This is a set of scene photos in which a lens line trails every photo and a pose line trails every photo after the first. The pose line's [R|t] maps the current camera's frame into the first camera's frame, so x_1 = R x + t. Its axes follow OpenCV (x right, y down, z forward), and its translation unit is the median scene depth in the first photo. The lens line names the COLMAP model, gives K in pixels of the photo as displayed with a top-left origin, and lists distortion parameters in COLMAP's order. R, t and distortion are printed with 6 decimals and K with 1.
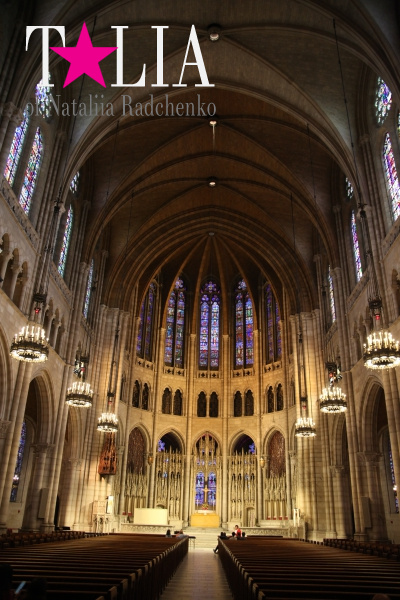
lens RADIAL K [[484.4, 0, 203.5], [0, 484.4, 300.4], [0, 0, 1]] dist [-0.118100, 0.125118]
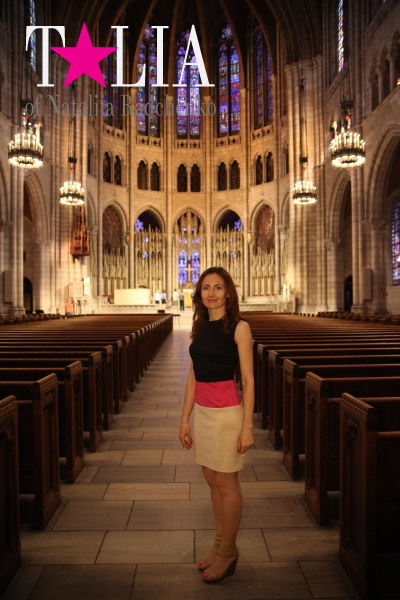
lens RADIAL K [[484.4, 0, 203.5], [0, 484.4, 300.4], [0, 0, 1]] dist [-0.118100, 0.125118]
pose [[0.998828, -0.033215, 0.035211, -0.002871], [0.015517, 0.908746, 0.417060, 0.054854], [-0.045850, -0.416025, 0.908197, 0.102289]]
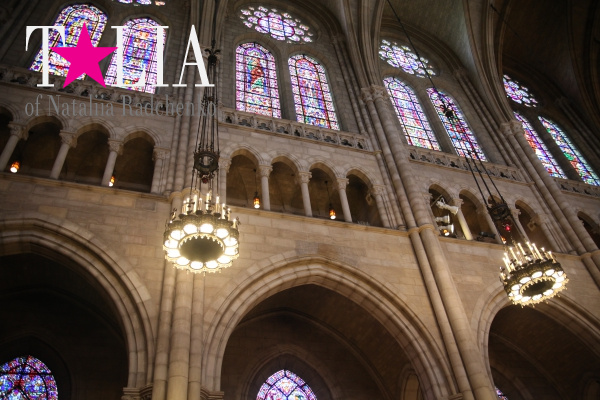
lens RADIAL K [[484.4, 0, 300.0], [0, 484.4, 200.0], [0, 0, 1]] dist [-0.118100, 0.125118]
pose [[0.313707, -0.700589, -0.640908, 0.002847], [0.495692, 0.696538, -0.518772, 0.151599], [0.809863, -0.154950, 0.565785, 0.322933]]
